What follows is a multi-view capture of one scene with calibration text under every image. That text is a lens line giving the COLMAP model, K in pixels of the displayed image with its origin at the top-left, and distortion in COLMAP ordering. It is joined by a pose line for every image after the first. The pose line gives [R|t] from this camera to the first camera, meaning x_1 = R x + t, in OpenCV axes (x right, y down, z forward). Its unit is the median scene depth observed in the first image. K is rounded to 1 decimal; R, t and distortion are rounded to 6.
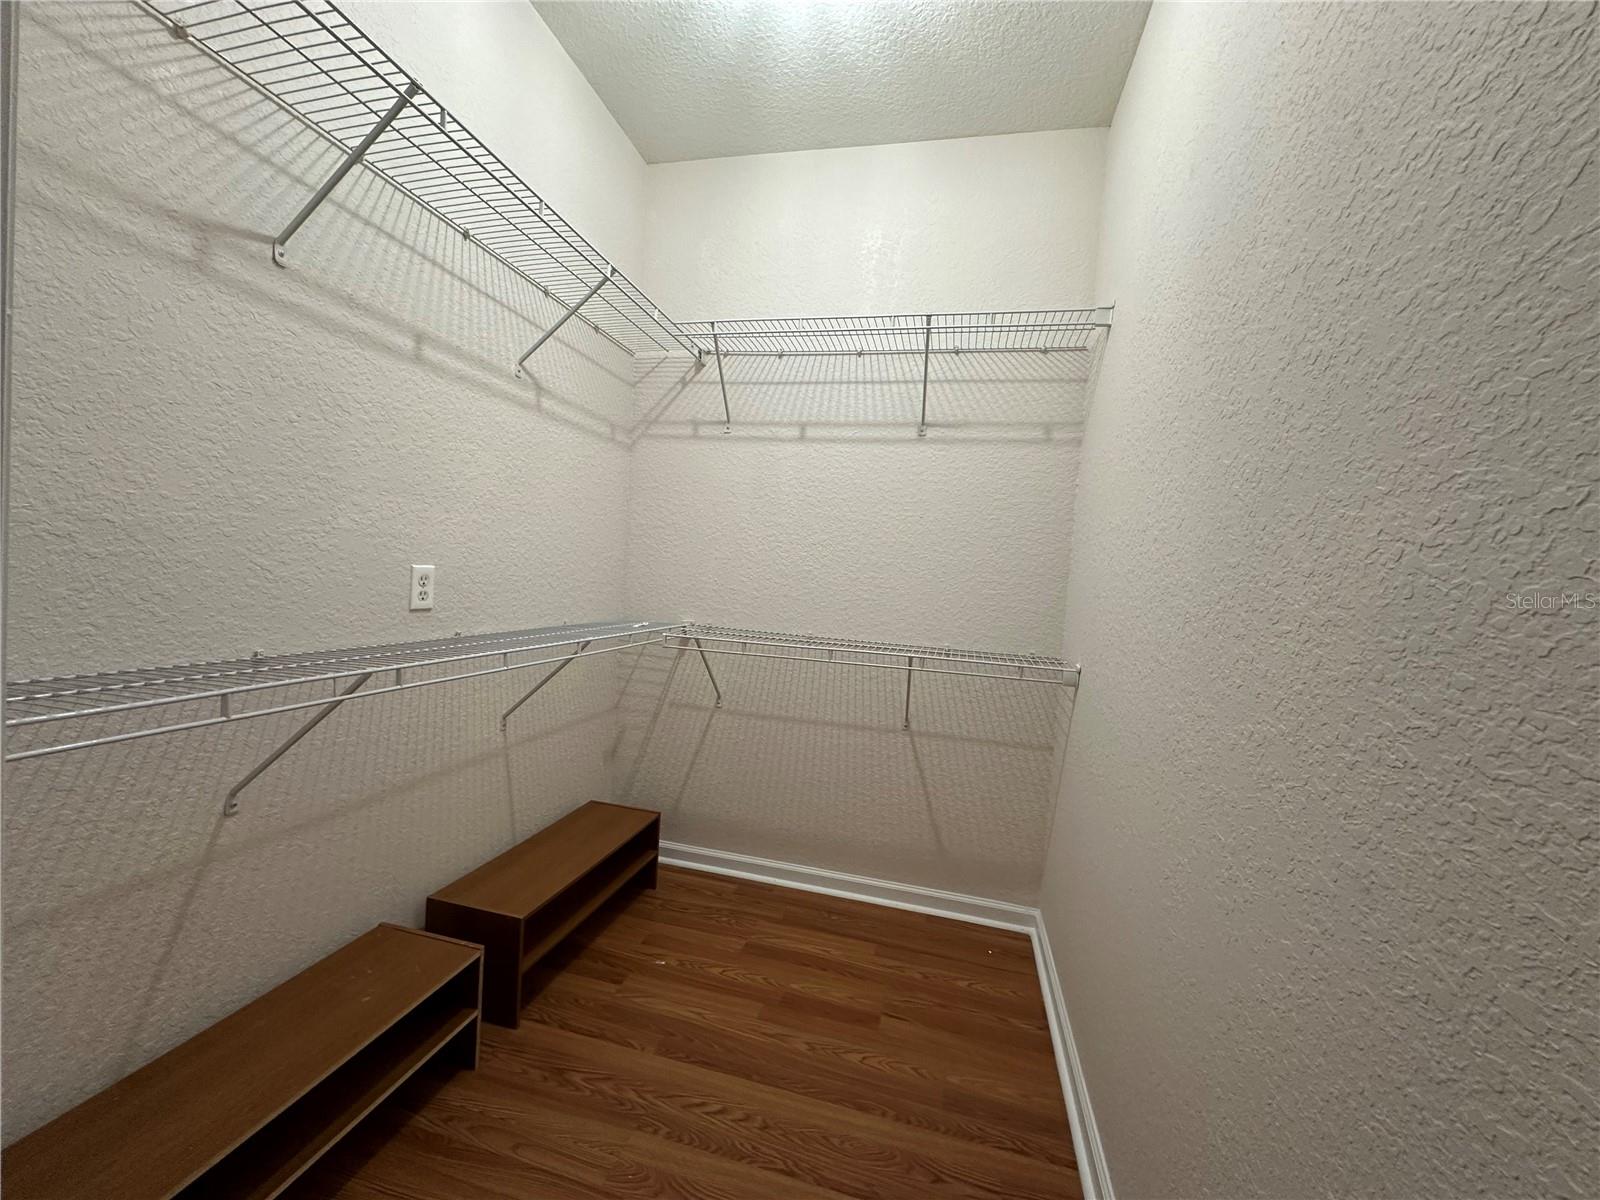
lens RADIAL K [[637.1, 0, 798.6], [0, 637.1, 601.0], [0, 0, 1]] dist [-0.004134, 0.000641]
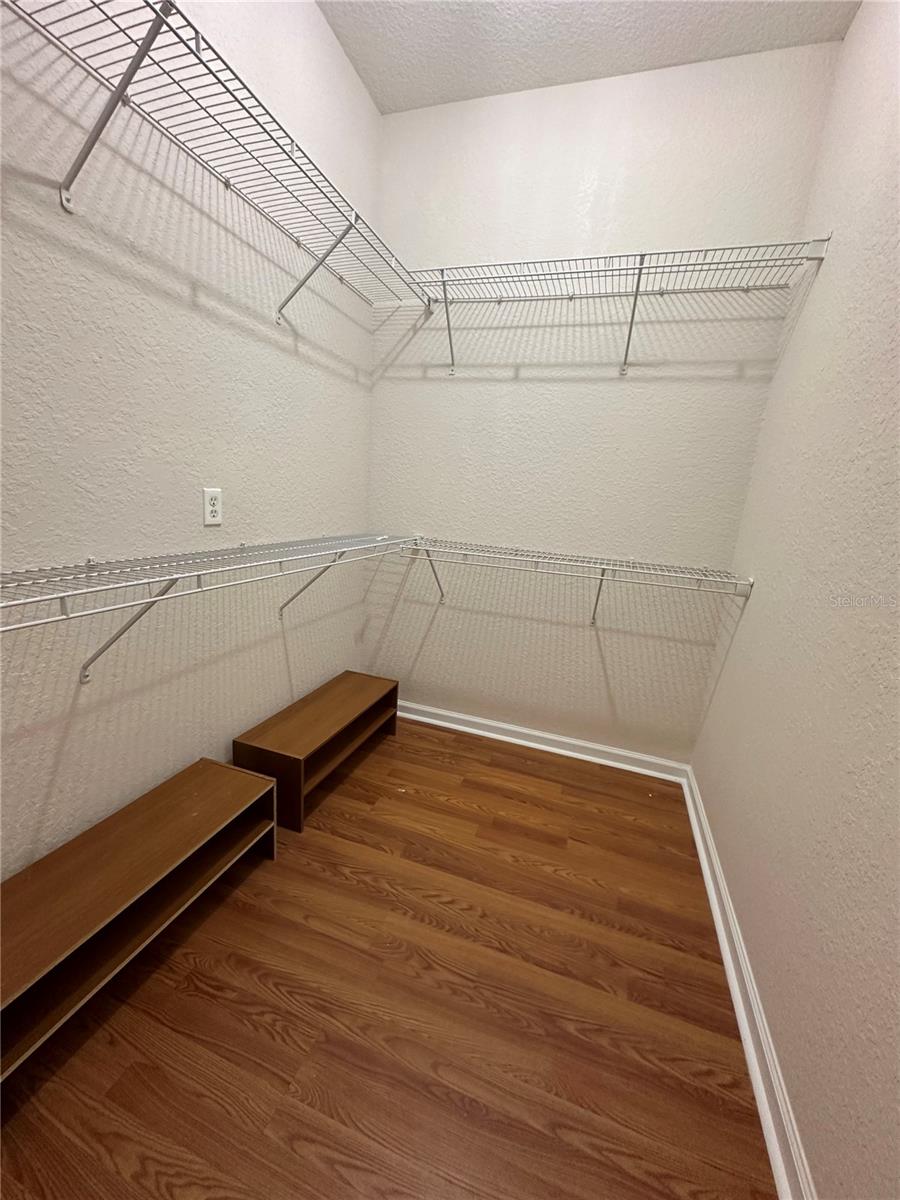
lens RADIAL K [[477.8, 0, 450.0], [0, 477.8, 600.0], [0, 0, 1]] dist [-0.004134, 0.000641]
pose [[0.996496, 0.025330, -0.079718, -0.048830], [-0.011325, 0.985127, 0.171456, -0.006681], [0.082876, -0.169952, 0.981961, 0.088328]]
